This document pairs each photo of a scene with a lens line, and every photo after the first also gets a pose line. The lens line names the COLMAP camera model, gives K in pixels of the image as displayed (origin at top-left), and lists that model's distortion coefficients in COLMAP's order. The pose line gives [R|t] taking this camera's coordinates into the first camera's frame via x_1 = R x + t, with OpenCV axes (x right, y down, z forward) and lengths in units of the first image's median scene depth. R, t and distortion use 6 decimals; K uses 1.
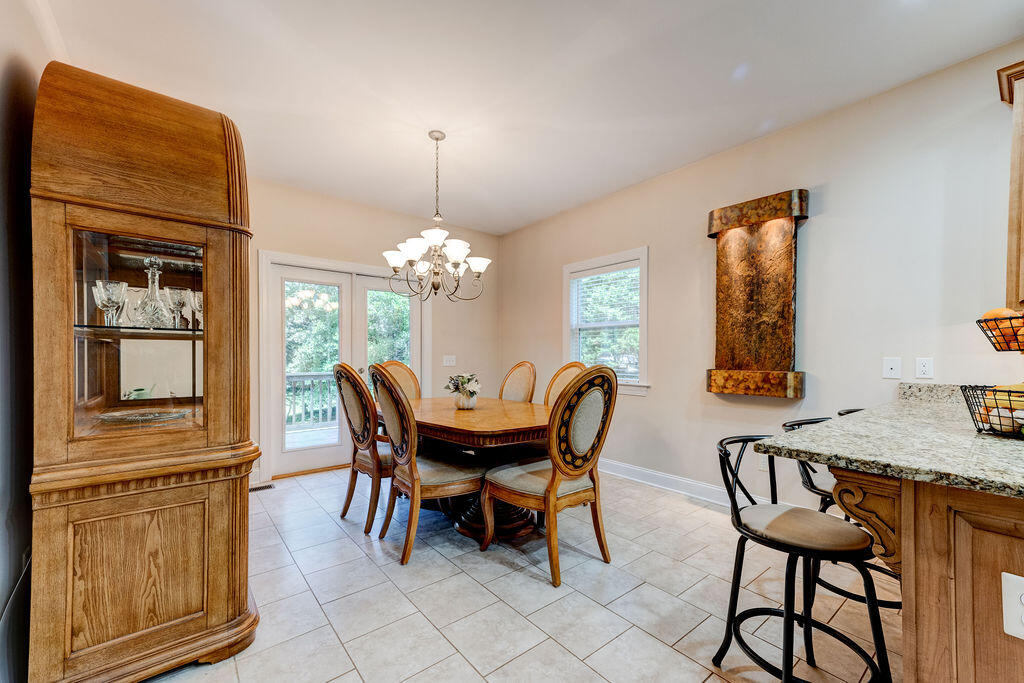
lens RADIAL K [[407.6, 0, 514.5], [0, 407.6, 354.4], [0, 0, 1]] dist [0.023132, -0.000007]
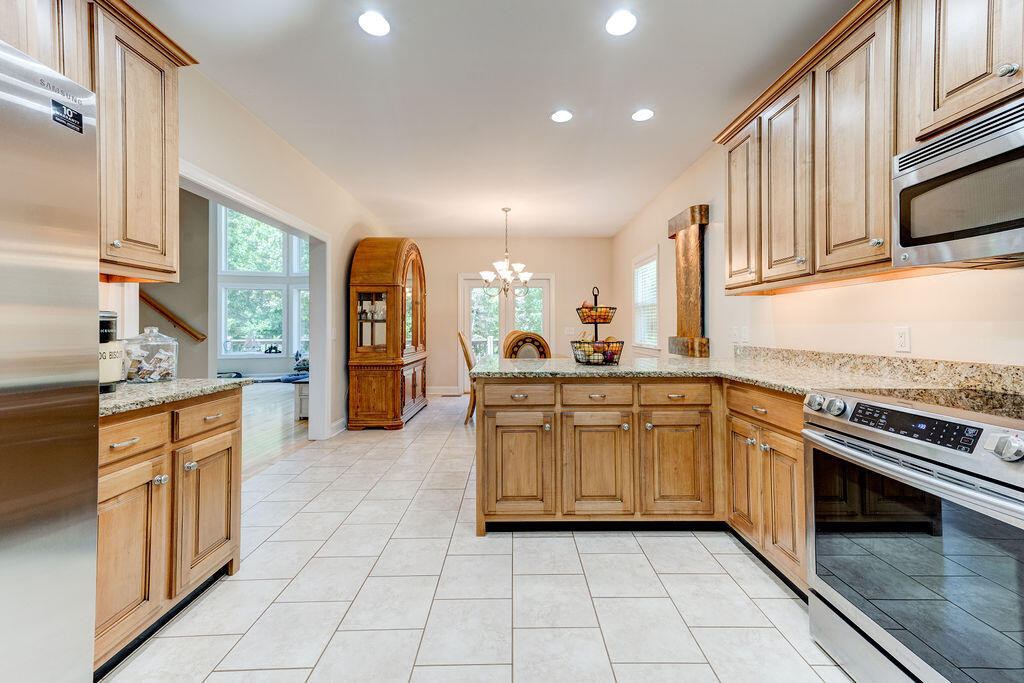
lens RADIAL K [[386.1, 0, 513.4], [0, 386.1, 321.2], [0, 0, 1]] dist [0.019797, -0.000001]
pose [[0.786861, -0.017808, -0.616873, 0.994854], [0.006414, 0.999766, -0.020681, 0.008314], [0.617097, 0.012317, 0.786791, -0.378151]]
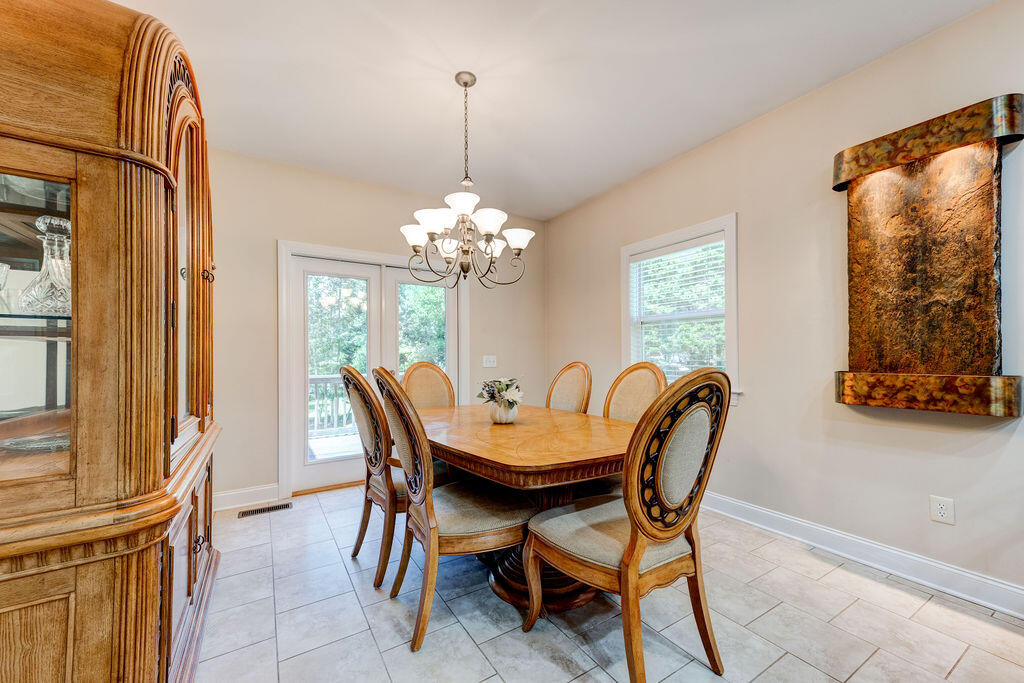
lens RADIAL K [[407.6, 0, 514.5], [0, 407.6, 354.4], [0, 0, 1]] dist [0.023132, -0.000007]
pose [[0.993709, -0.008781, -0.111644, -0.011611], [0.008851, 0.999961, 0.000127, 0.001395], [0.111639, -0.001114, 0.993748, 0.246538]]
